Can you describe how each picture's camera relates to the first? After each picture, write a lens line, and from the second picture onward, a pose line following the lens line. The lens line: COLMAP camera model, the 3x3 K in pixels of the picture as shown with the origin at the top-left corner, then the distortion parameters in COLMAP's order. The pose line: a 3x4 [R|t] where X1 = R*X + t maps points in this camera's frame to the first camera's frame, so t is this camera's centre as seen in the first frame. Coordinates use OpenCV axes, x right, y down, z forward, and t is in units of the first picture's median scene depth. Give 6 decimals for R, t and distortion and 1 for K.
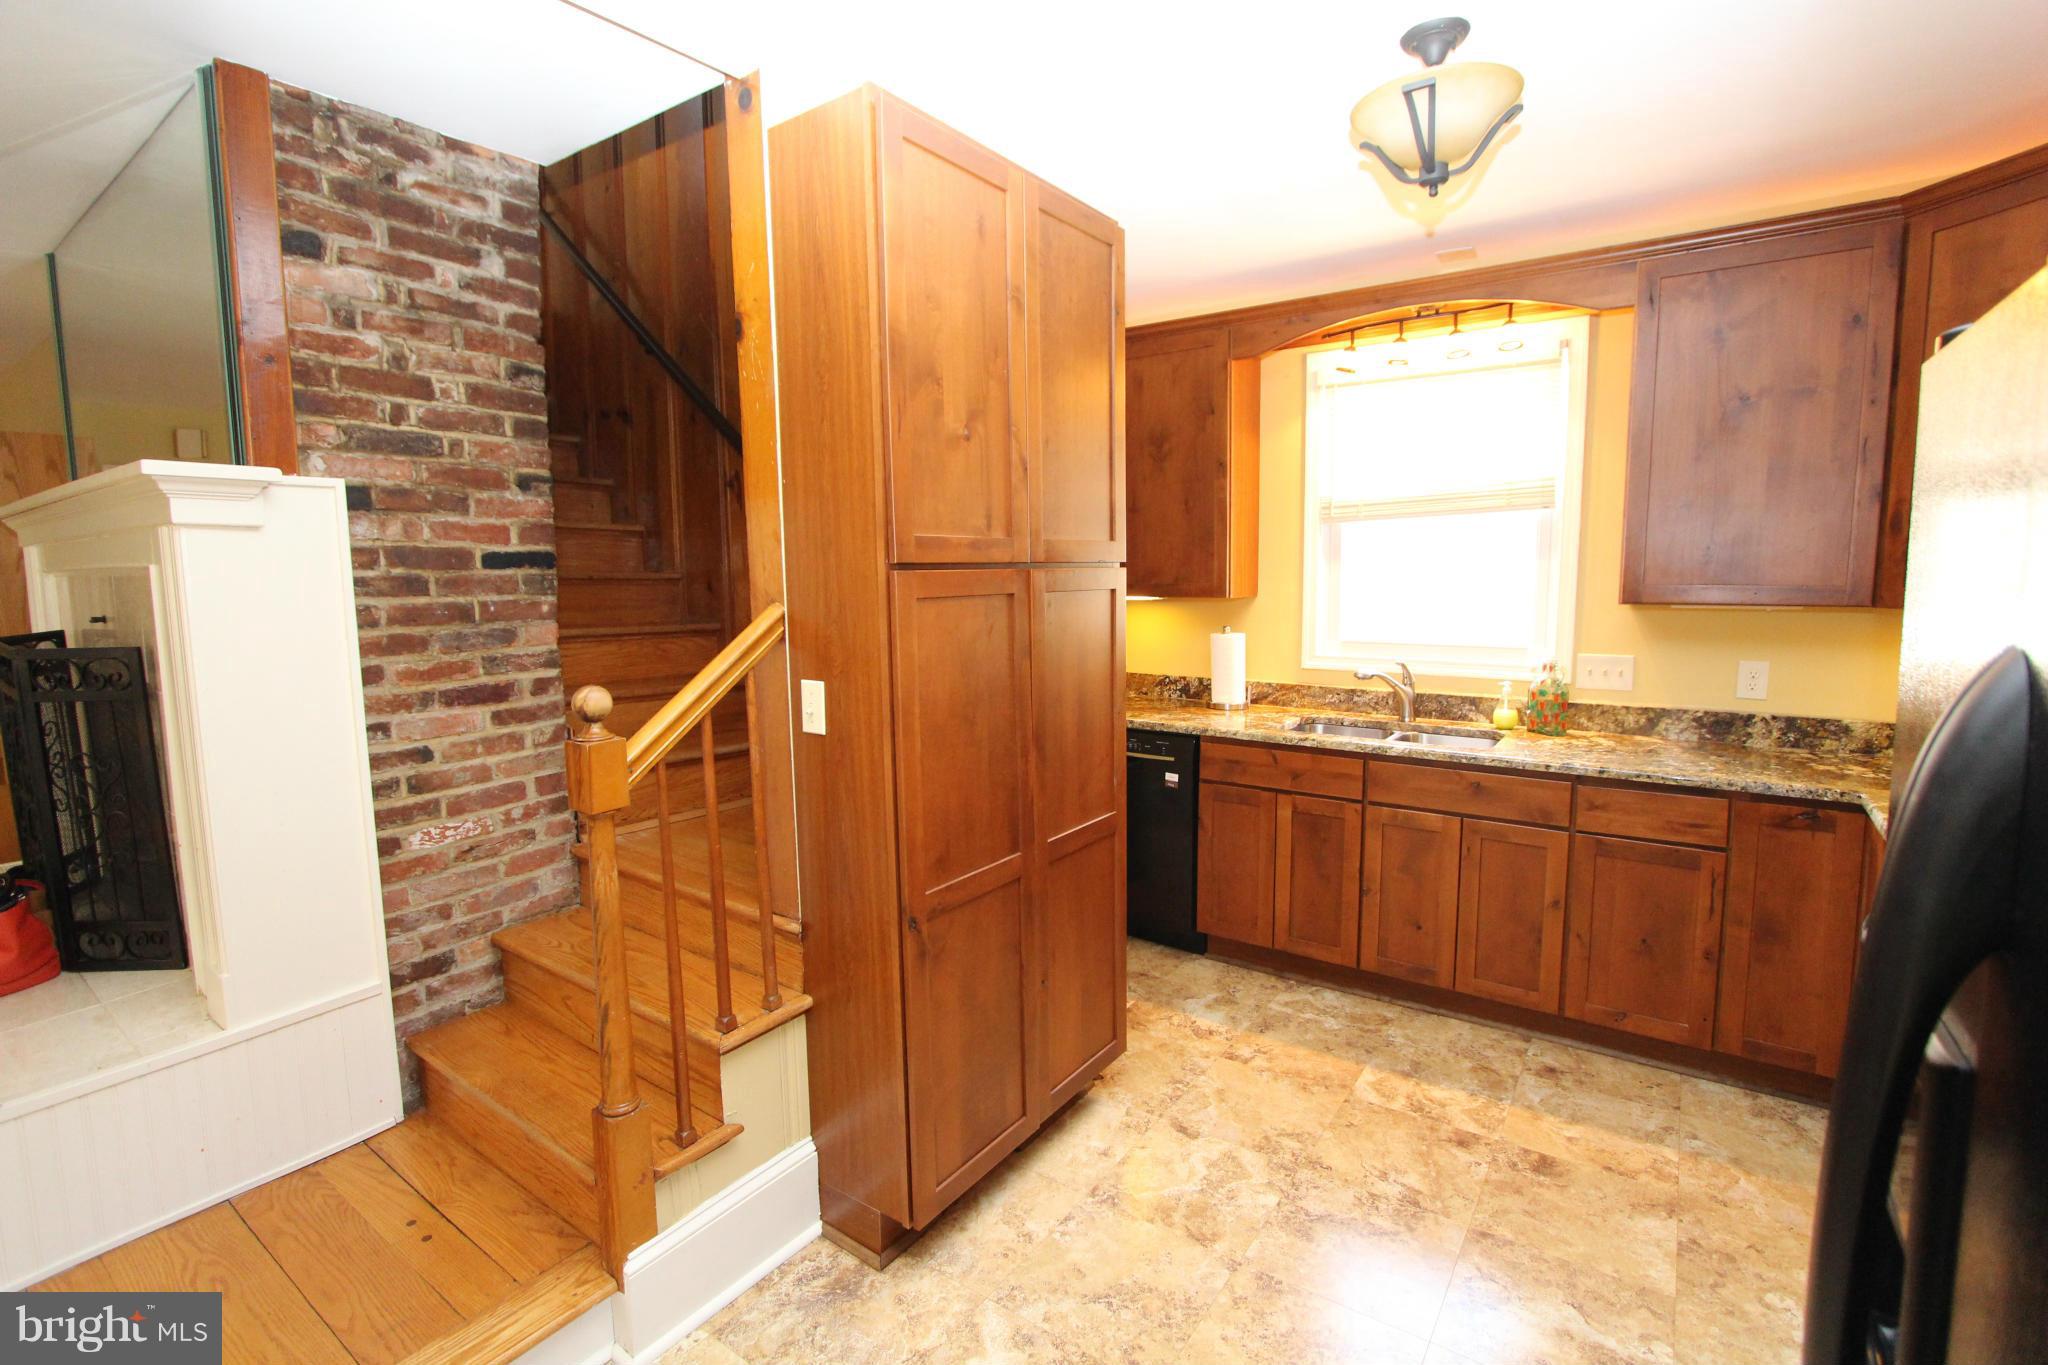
lens RADIAL K [[930.4, 0, 1024.4], [0, 930.4, 667.8], [0, 0, 1]] dist [-0.018838, 0.001164]
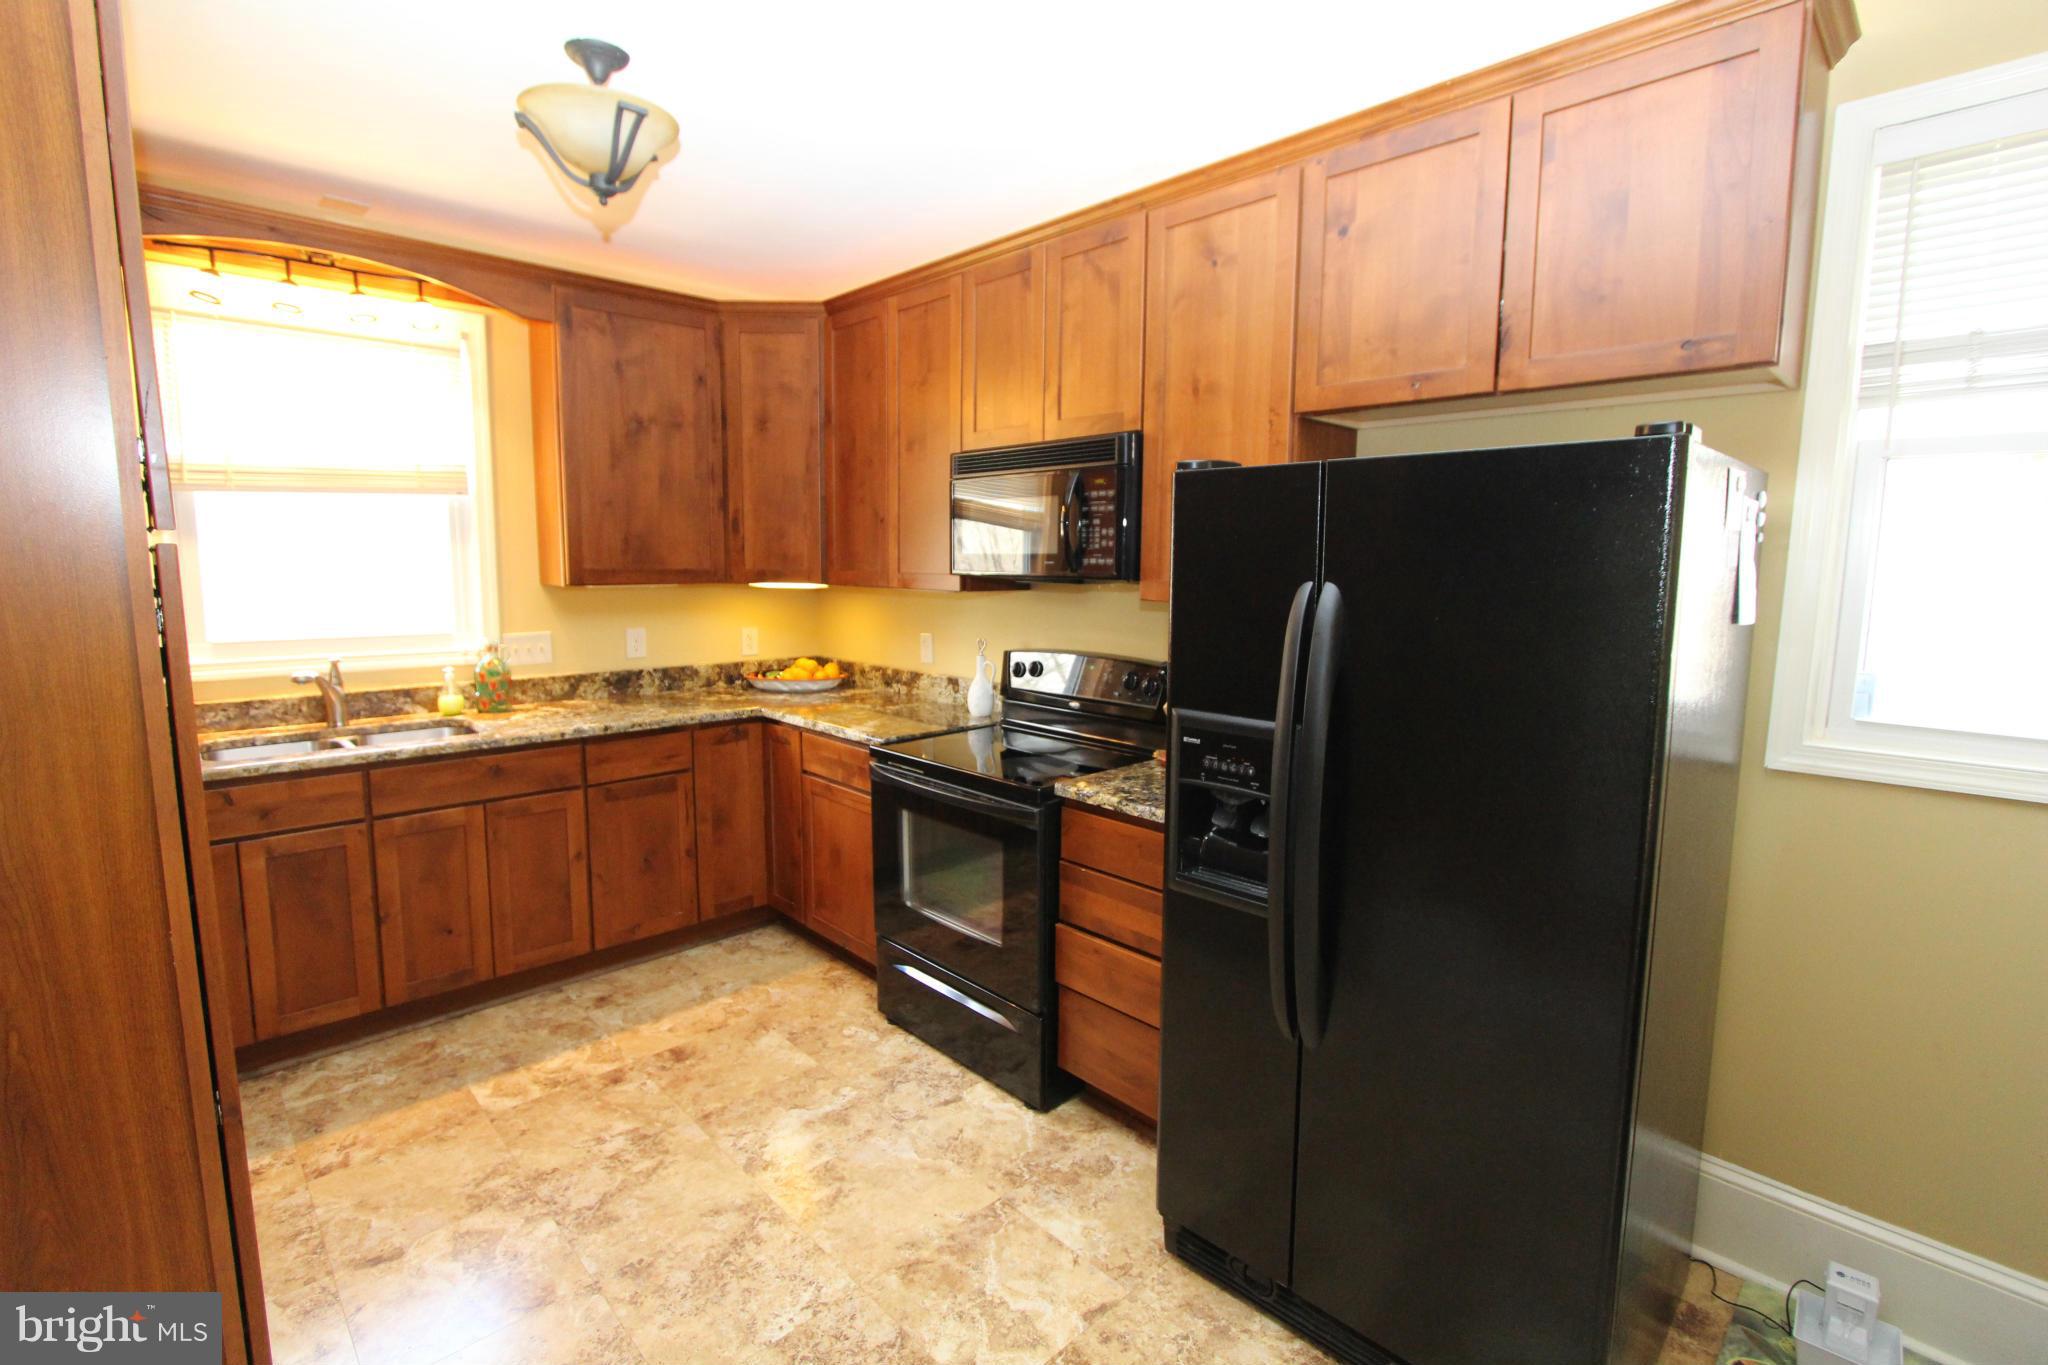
lens RADIAL K [[930.4, 0, 1024.4], [0, 930.4, 667.8], [0, 0, 1]] dist [-0.018838, 0.001164]
pose [[0.179275, -0.104518, 0.978231, -0.398543], [0.091748, 0.991783, 0.089152, -0.019481], [-0.979512, 0.073768, 0.187391, 0.248750]]
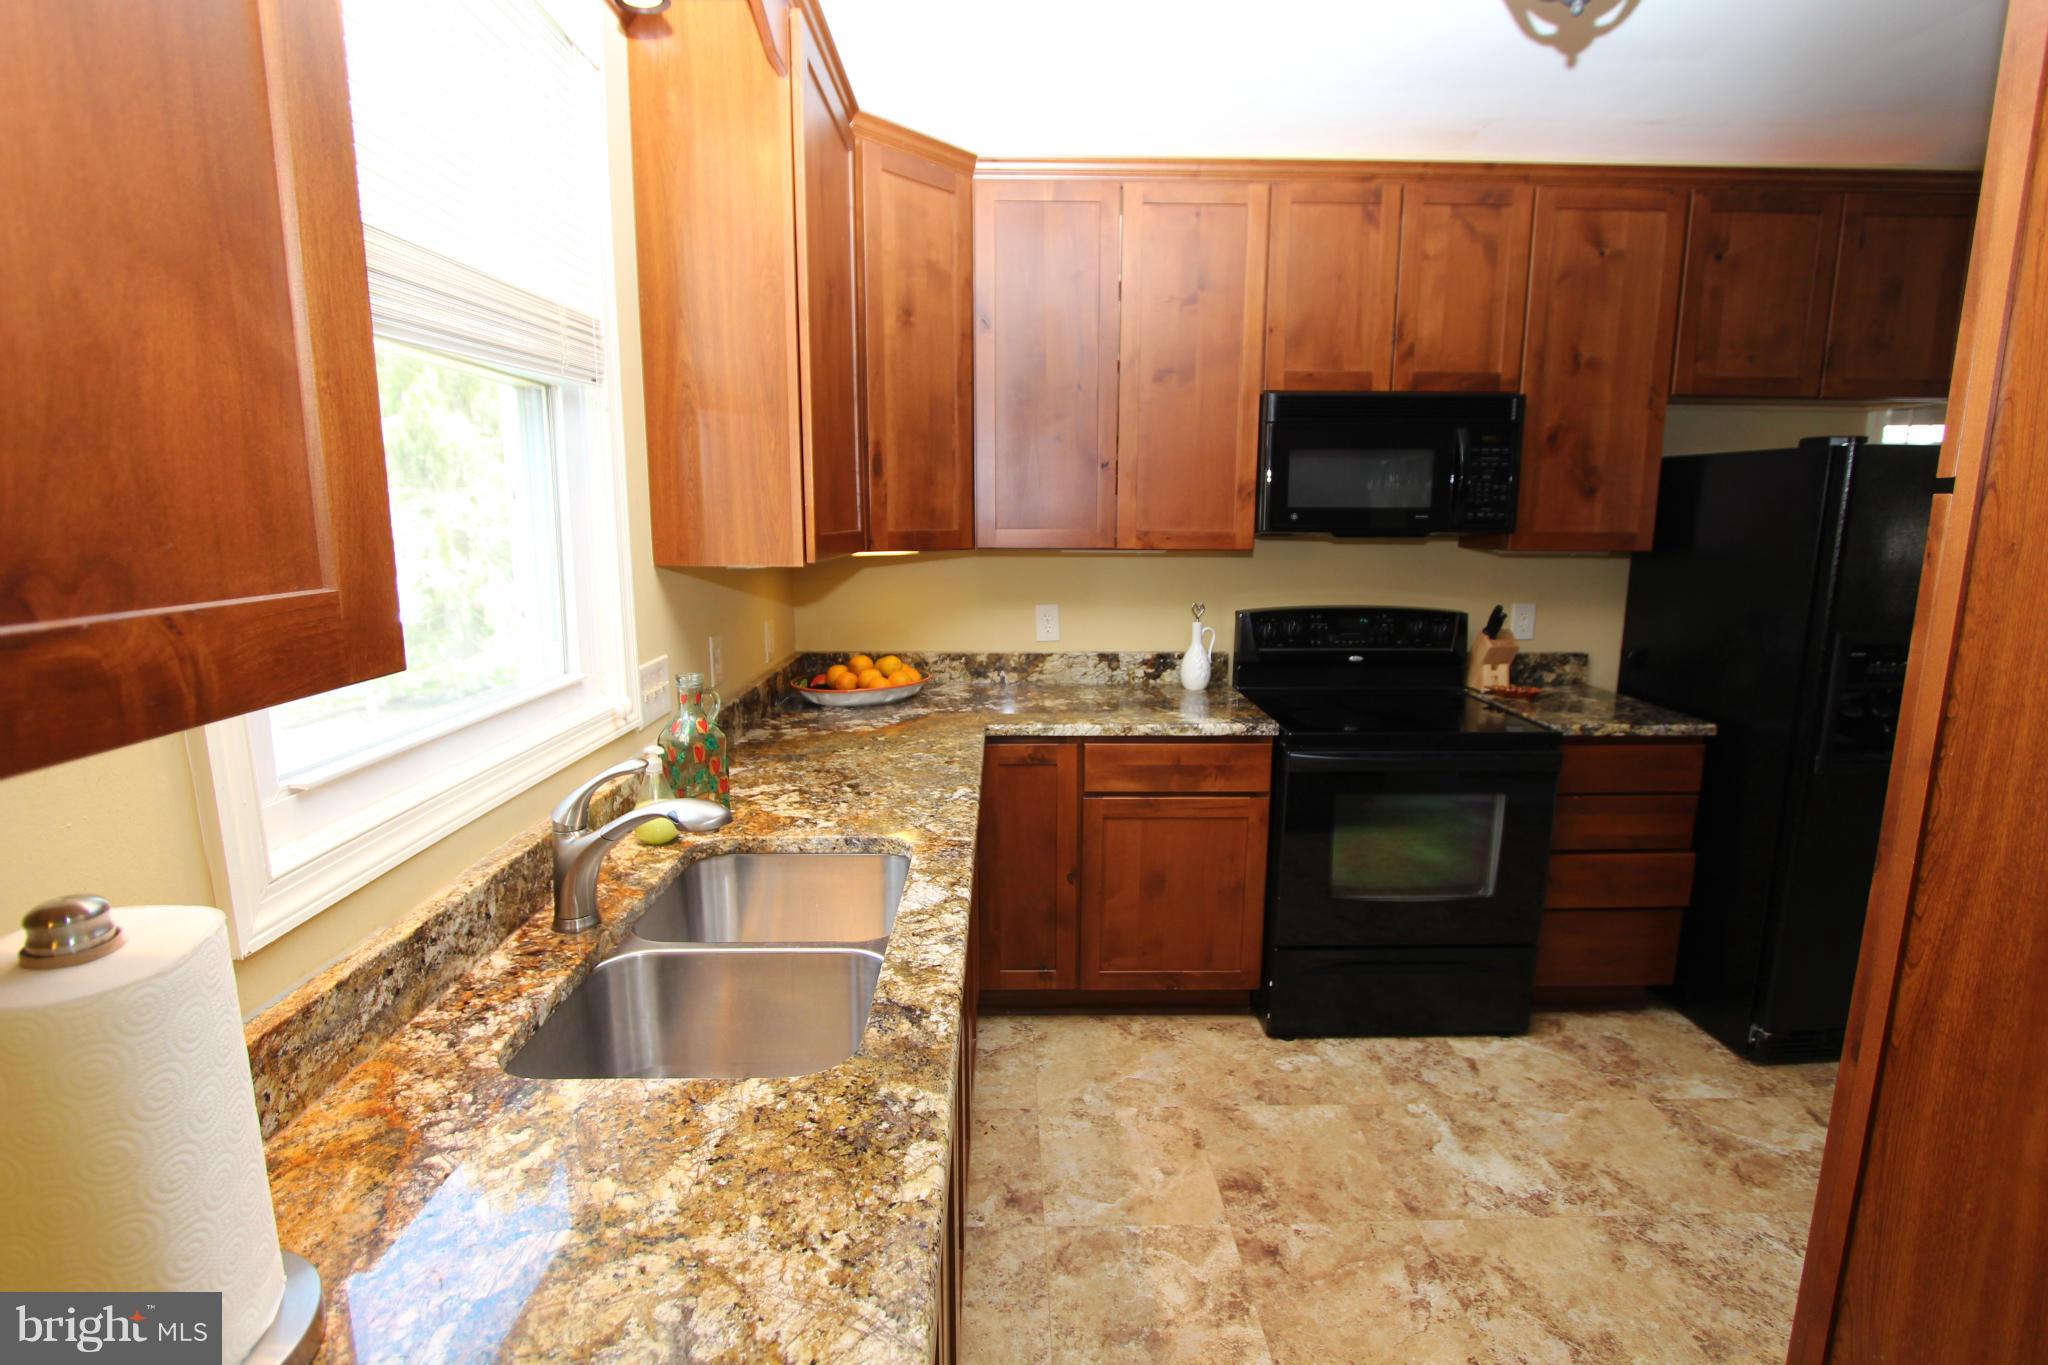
lens RADIAL K [[930.4, 0, 1024.4], [0, 930.4, 667.8], [0, 0, 1]] dist [-0.018838, 0.001164]
pose [[-0.597208, -0.123005, 0.792599, 0.036157], [0.087585, 0.972261, 0.216881, -0.132809], [-0.797290, 0.198943, -0.569868, 1.318162]]
